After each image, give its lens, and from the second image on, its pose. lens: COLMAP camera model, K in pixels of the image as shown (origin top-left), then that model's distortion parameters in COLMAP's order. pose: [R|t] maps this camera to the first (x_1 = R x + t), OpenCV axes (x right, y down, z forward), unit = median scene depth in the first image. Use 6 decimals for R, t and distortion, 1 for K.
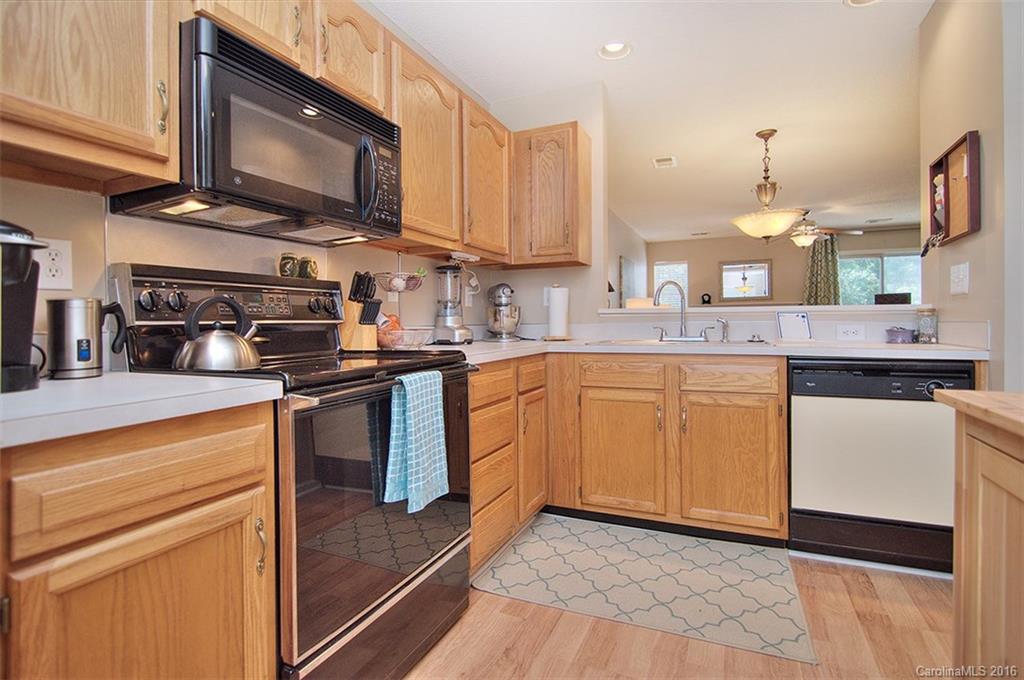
lens RADIAL K [[501.5, 0, 511.2], [0, 501.5, 332.3], [0, 0, 1]] dist [-0.002484, -0.012984]
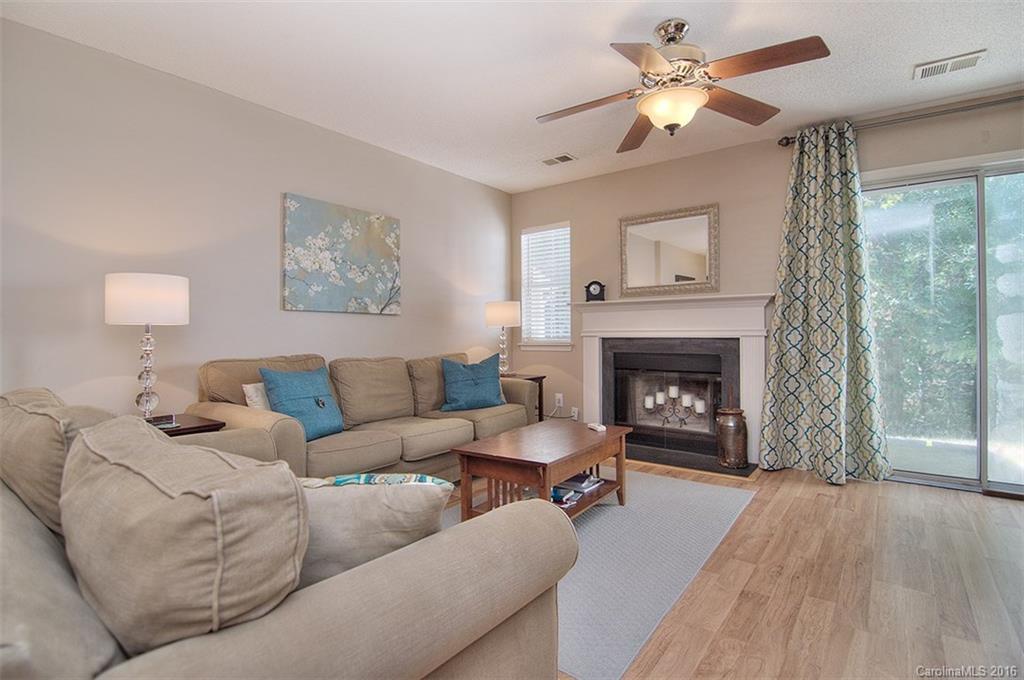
lens RADIAL K [[501.5, 0, 511.2], [0, 501.5, 332.3], [0, 0, 1]] dist [-0.002484, -0.012984]
pose [[0.975041, 0.003594, -0.221997, 0.428574], [-0.007902, 0.999797, -0.018520, -0.014276], [0.221885, 0.019812, 0.974872, 0.488317]]
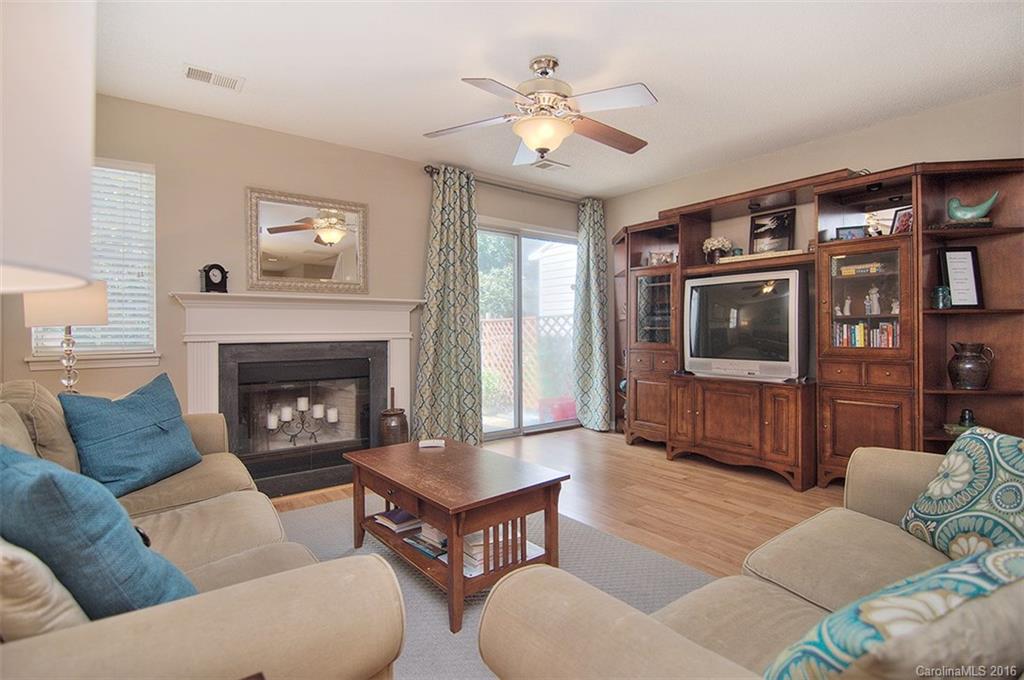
lens RADIAL K [[501.5, 0, 511.2], [0, 501.5, 332.3], [0, 0, 1]] dist [-0.002484, -0.012984]
pose [[0.472679, 0.006467, 0.881211, 0.172106], [0.023328, 0.999531, -0.019848, -0.014799], [-0.880926, 0.029939, 0.472306, 0.649442]]
